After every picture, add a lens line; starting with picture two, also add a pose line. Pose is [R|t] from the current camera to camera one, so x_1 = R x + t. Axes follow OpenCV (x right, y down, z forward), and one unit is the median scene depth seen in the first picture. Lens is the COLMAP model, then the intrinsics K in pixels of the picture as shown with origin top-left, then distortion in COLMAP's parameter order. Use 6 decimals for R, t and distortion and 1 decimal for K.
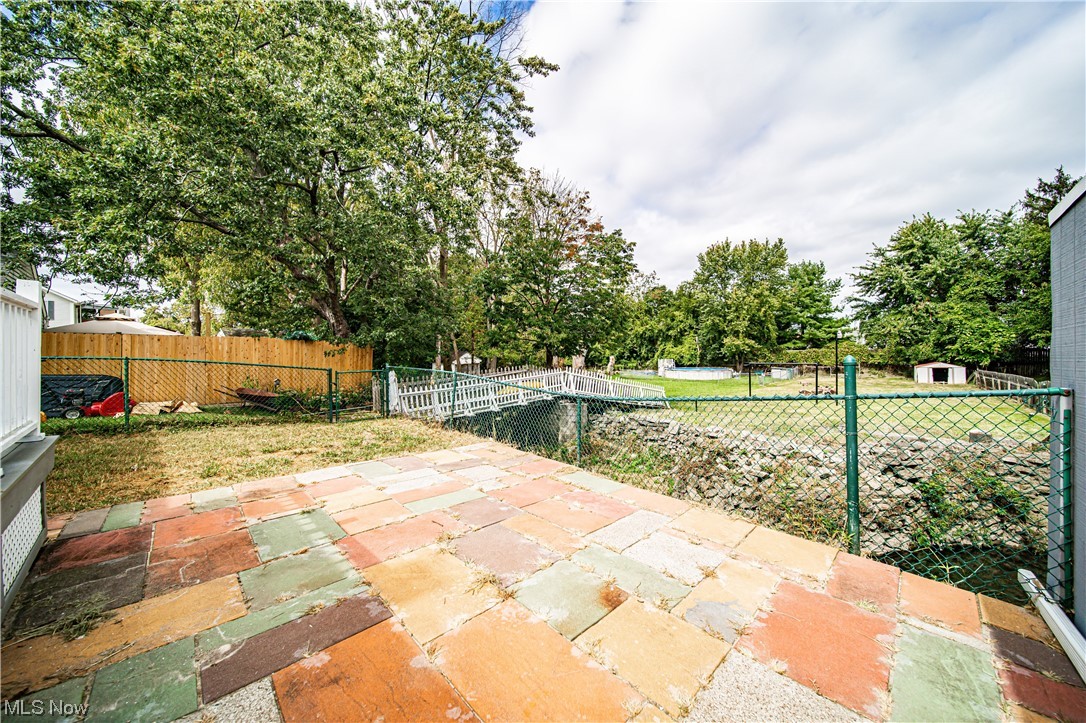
lens RADIAL K [[379.2, 0, 546.1], [0, 379.2, 355.2], [0, 0, 1]] dist [-0.000399, -0.001271]
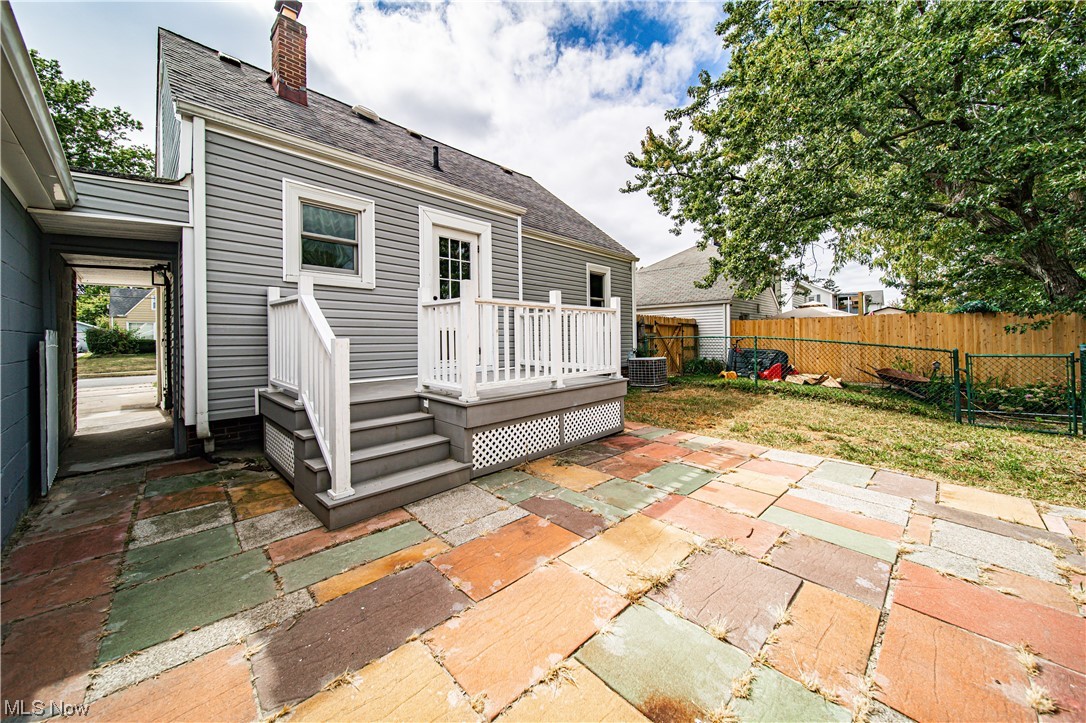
lens RADIAL K [[379.2, 0, 536.3], [0, 379.2, 340.1], [0, 0, 1]] dist [-0.000399, -0.001271]
pose [[-0.013365, 0.002156, -0.999908, 0.151500], [0.011670, 0.999930, 0.002000, 0.004309], [0.999843, -0.011642, -0.013389, 0.151903]]
